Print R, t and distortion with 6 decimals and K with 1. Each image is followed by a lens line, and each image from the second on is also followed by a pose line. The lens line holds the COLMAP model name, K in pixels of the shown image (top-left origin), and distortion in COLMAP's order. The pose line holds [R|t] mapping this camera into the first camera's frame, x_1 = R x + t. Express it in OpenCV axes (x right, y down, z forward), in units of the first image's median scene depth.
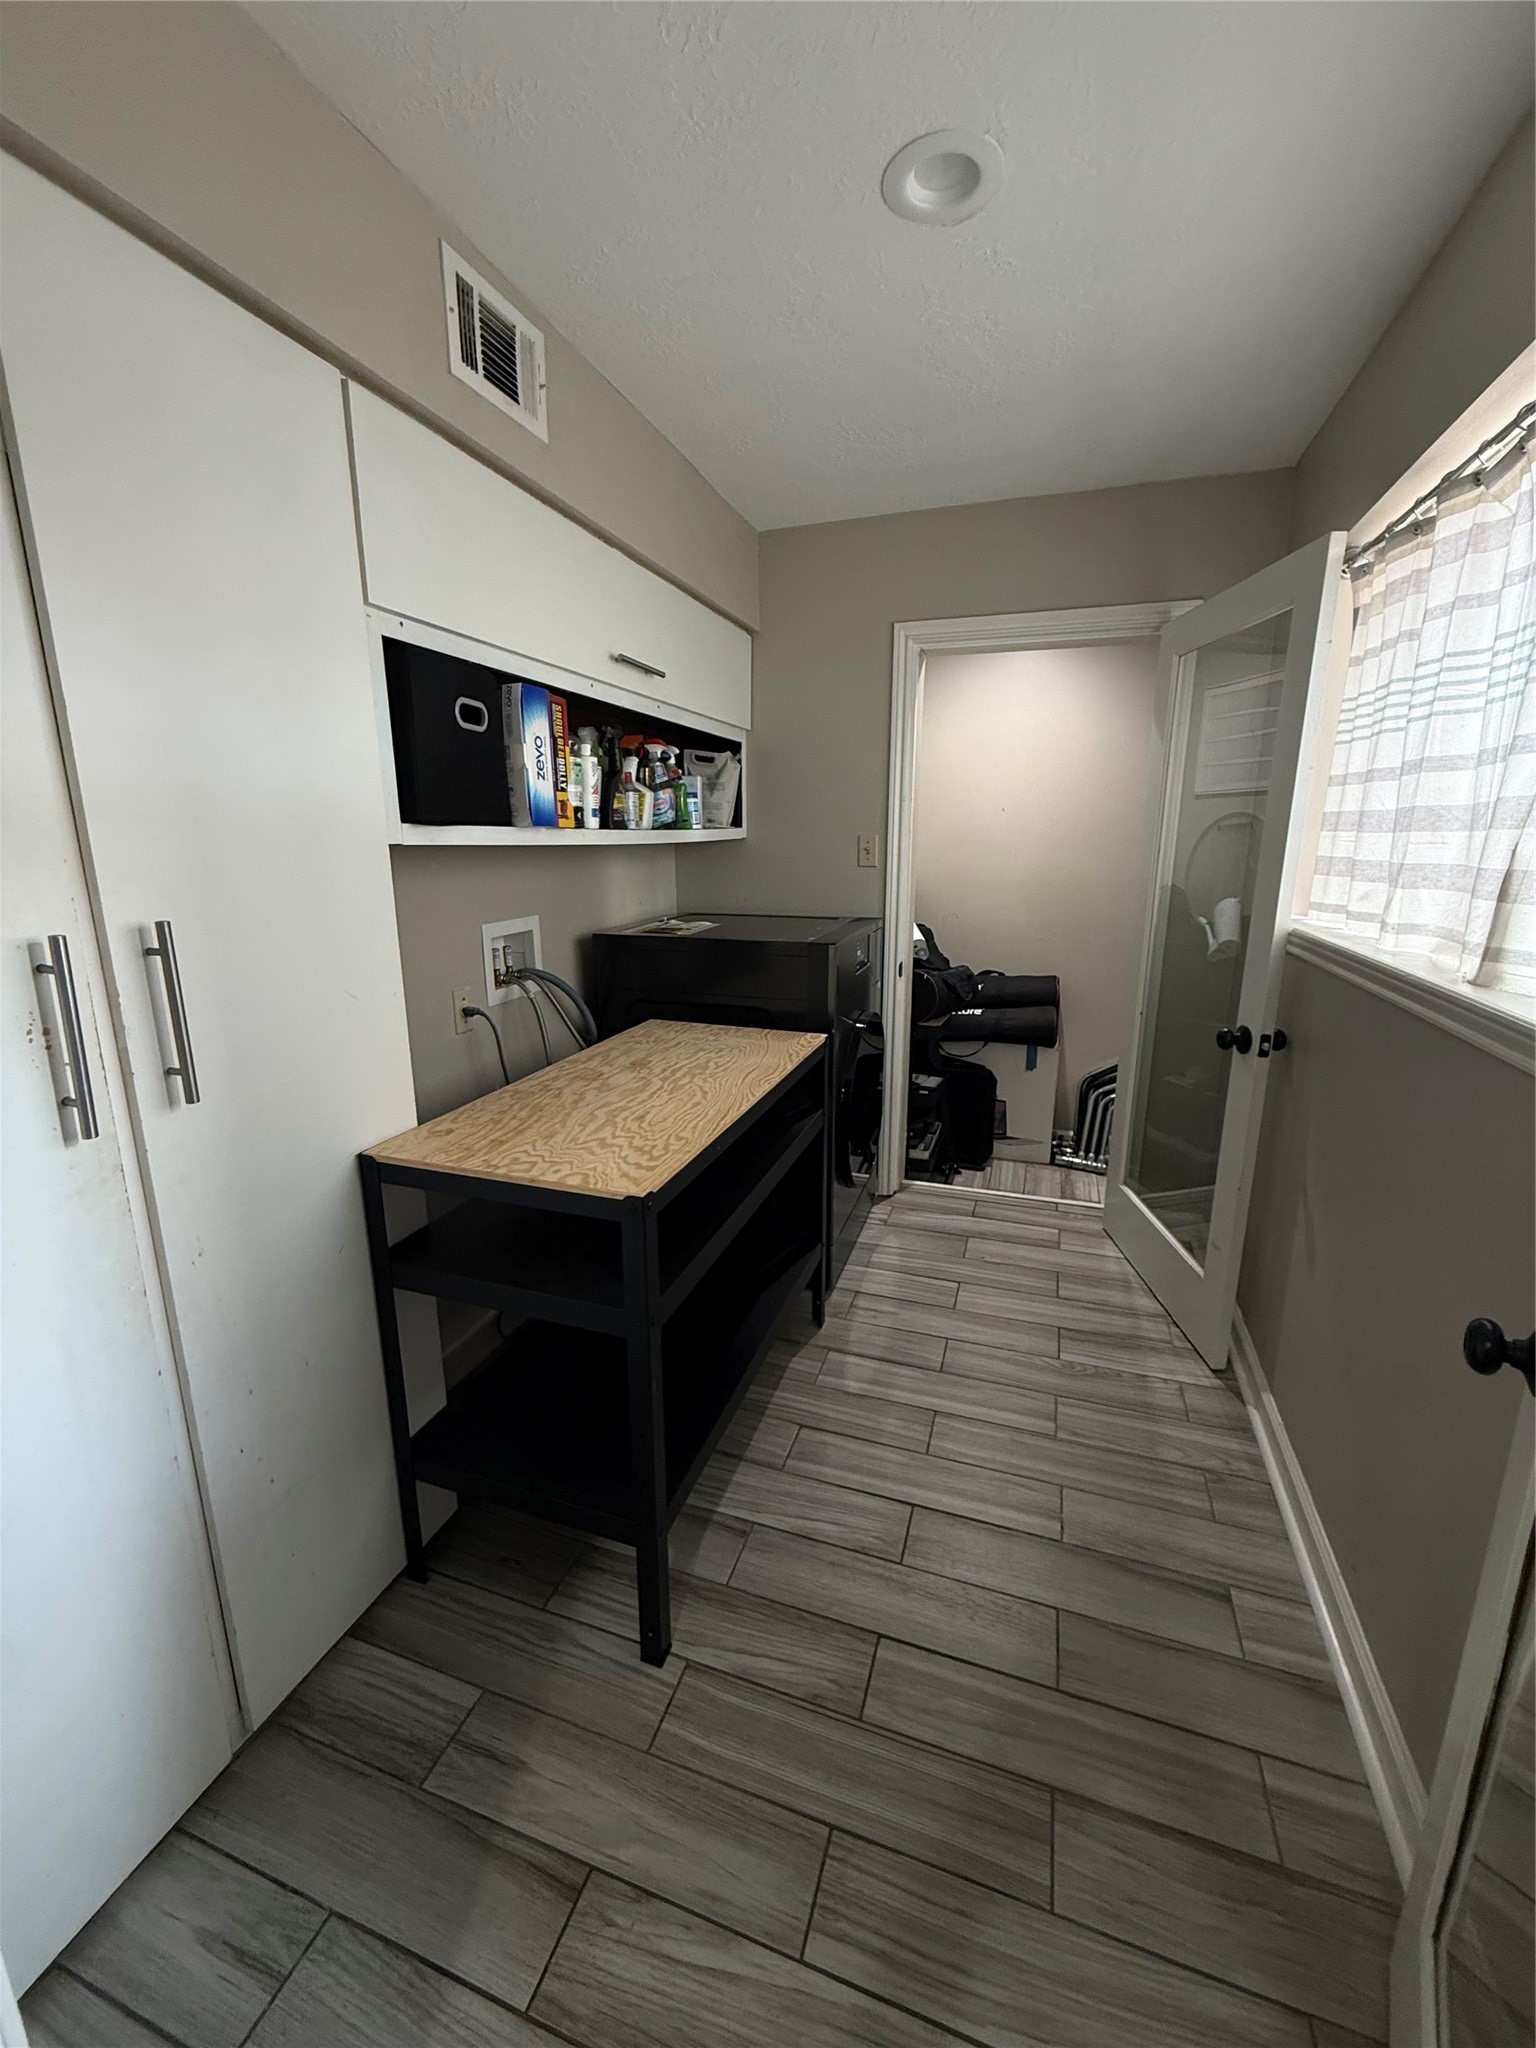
lens RADIAL K [[814.6, 0, 768.0], [0, 814.6, 1024.0], [0, 0, 1]] dist [0.000120, 0.000391]
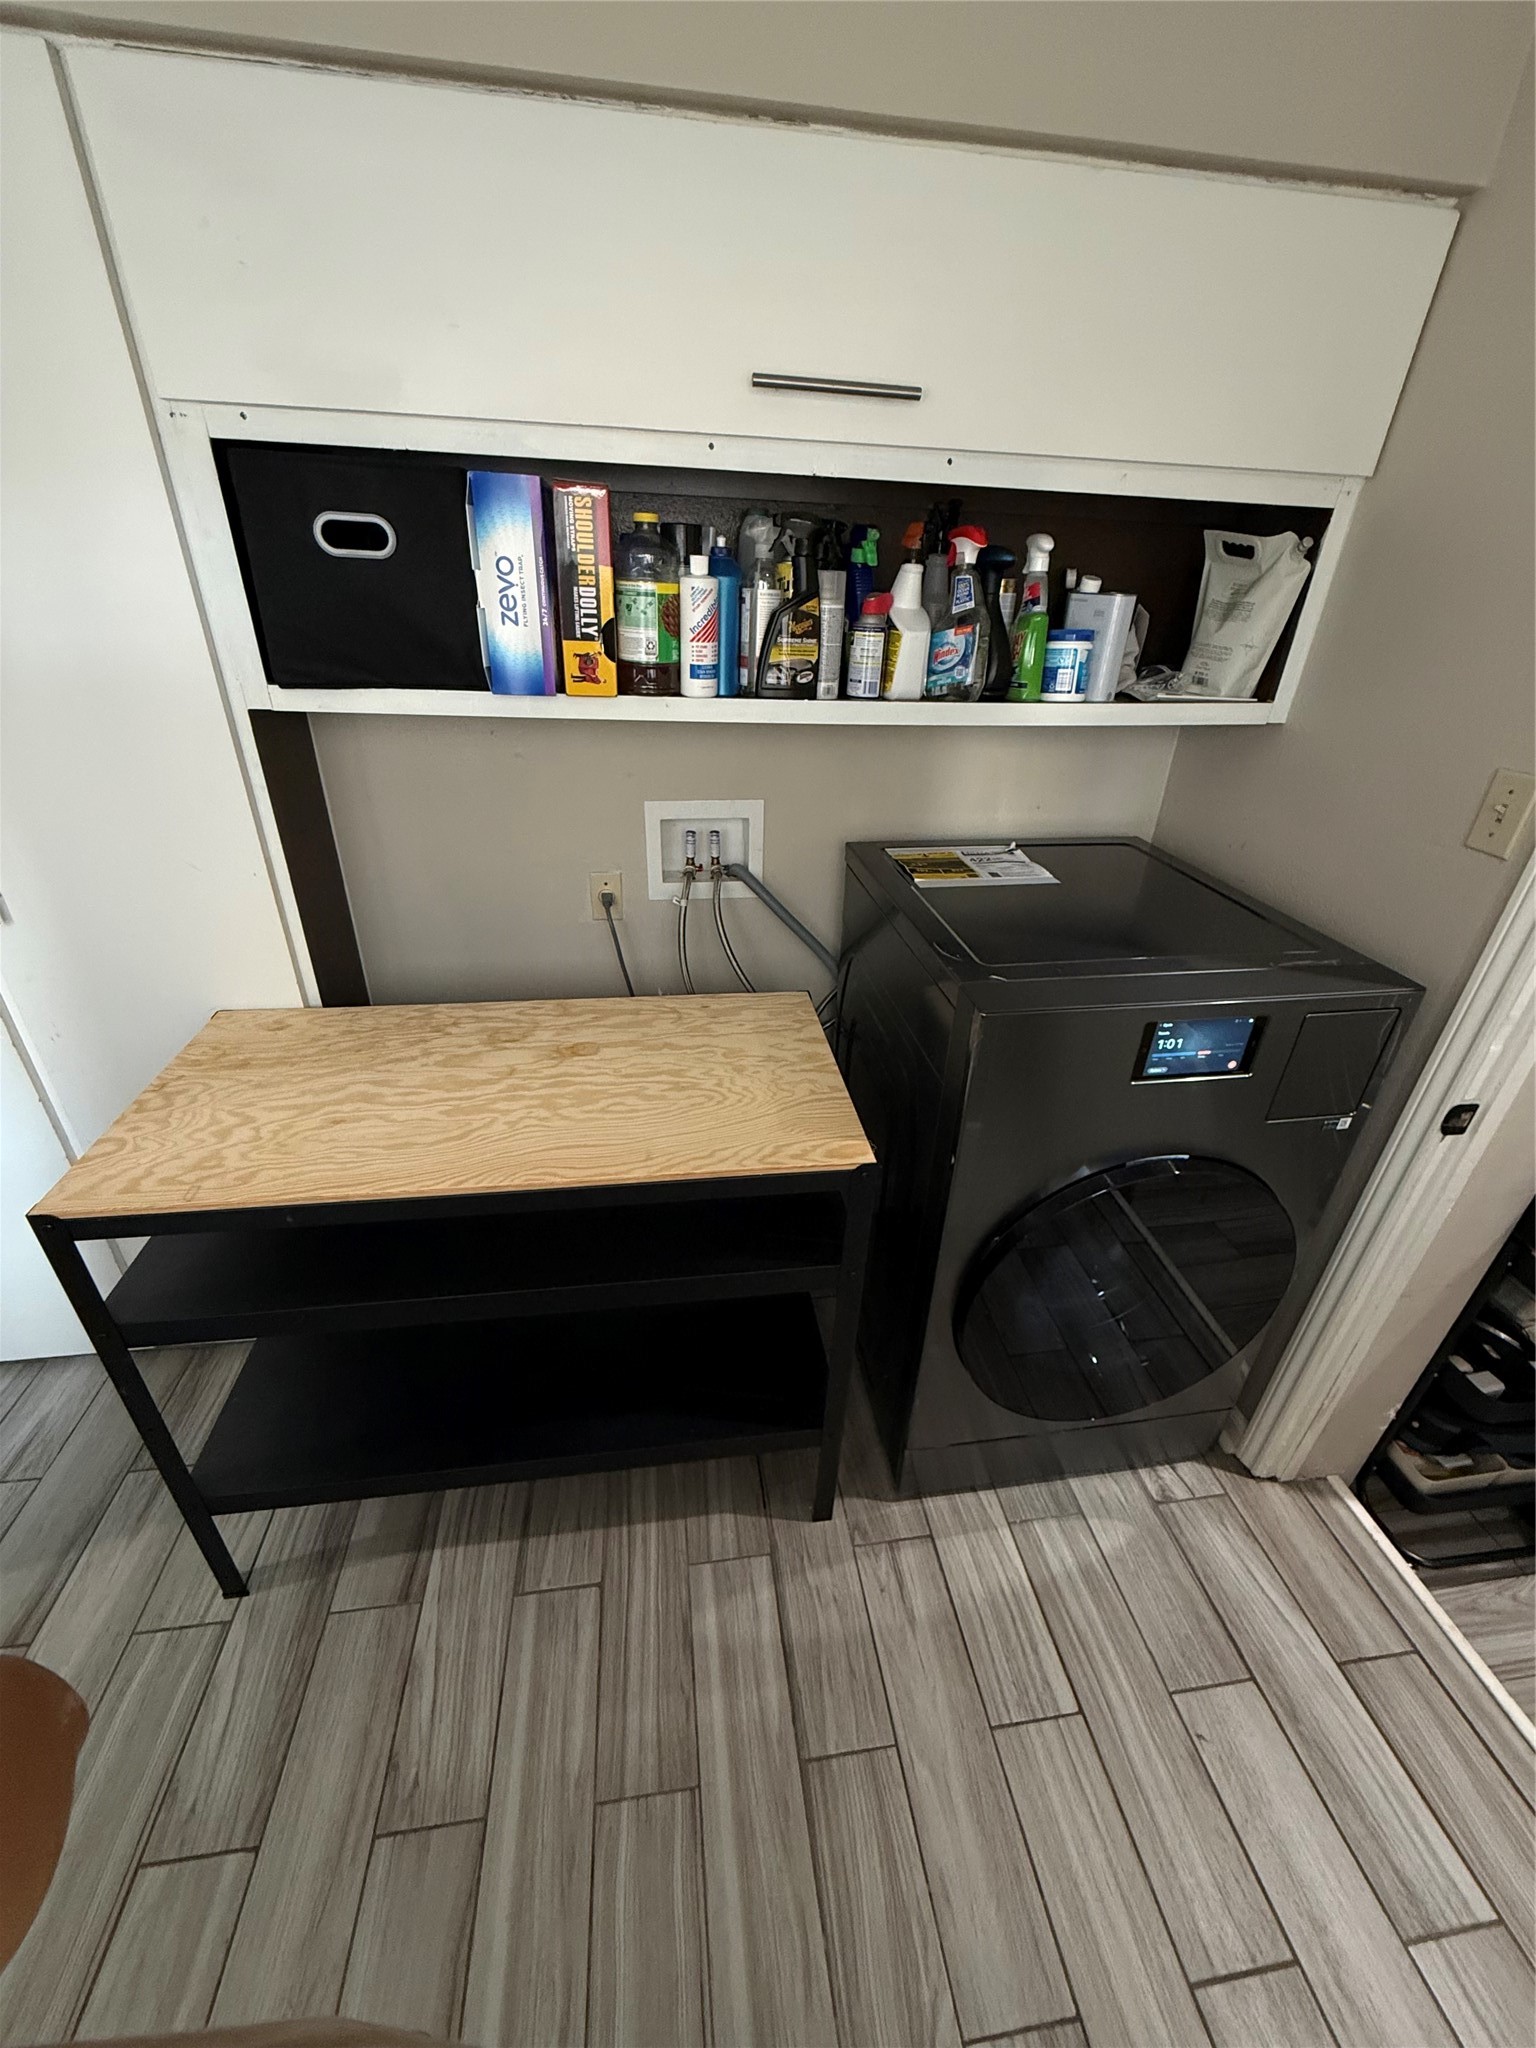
lens RADIAL K [[814.6, 0, 768.0], [0, 814.6, 1024.0], [0, 0, 1]] dist [0.000120, 0.000391]
pose [[0.457365, 0.445947, -0.769382, 0.438741], [-0.237611, 0.895002, 0.377509, -0.268222], [0.856947, 0.010155, 0.515304, 0.722406]]
